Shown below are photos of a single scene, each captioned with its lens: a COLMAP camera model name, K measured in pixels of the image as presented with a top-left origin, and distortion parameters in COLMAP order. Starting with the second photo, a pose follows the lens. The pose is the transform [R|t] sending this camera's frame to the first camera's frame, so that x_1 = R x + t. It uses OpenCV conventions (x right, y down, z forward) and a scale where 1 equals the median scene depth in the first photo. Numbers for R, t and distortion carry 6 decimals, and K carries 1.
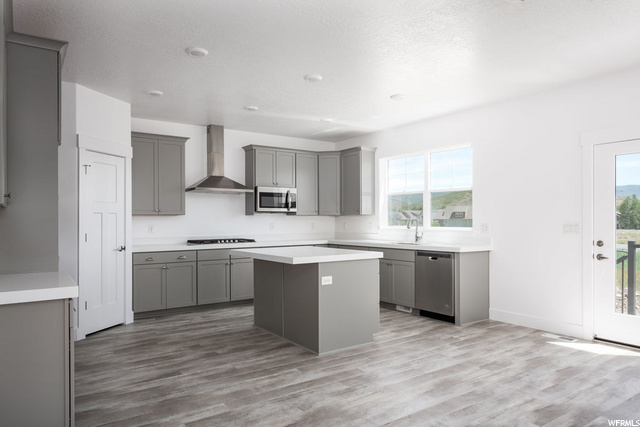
lens RADIAL K [[417.2, 0, 320.0], [0, 417.2, 213.5], [0, 0, 1]] dist [-0.001228, -0.000030]
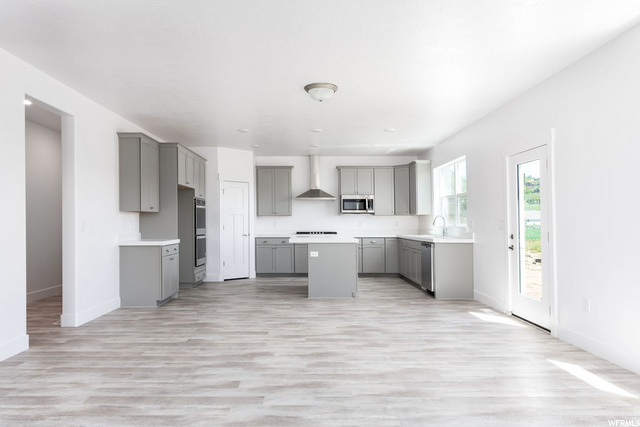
lens RADIAL K [[417.2, 0, 320.0], [0, 417.2, 213.5], [0, 0, 1]] dist [-0.001228, -0.000030]
pose [[0.834488, -0.007671, -0.550972, 0.659339], [0.006729, 0.999970, -0.003732, 0.003208], [0.550984, -0.000593, 0.834515, -0.260759]]
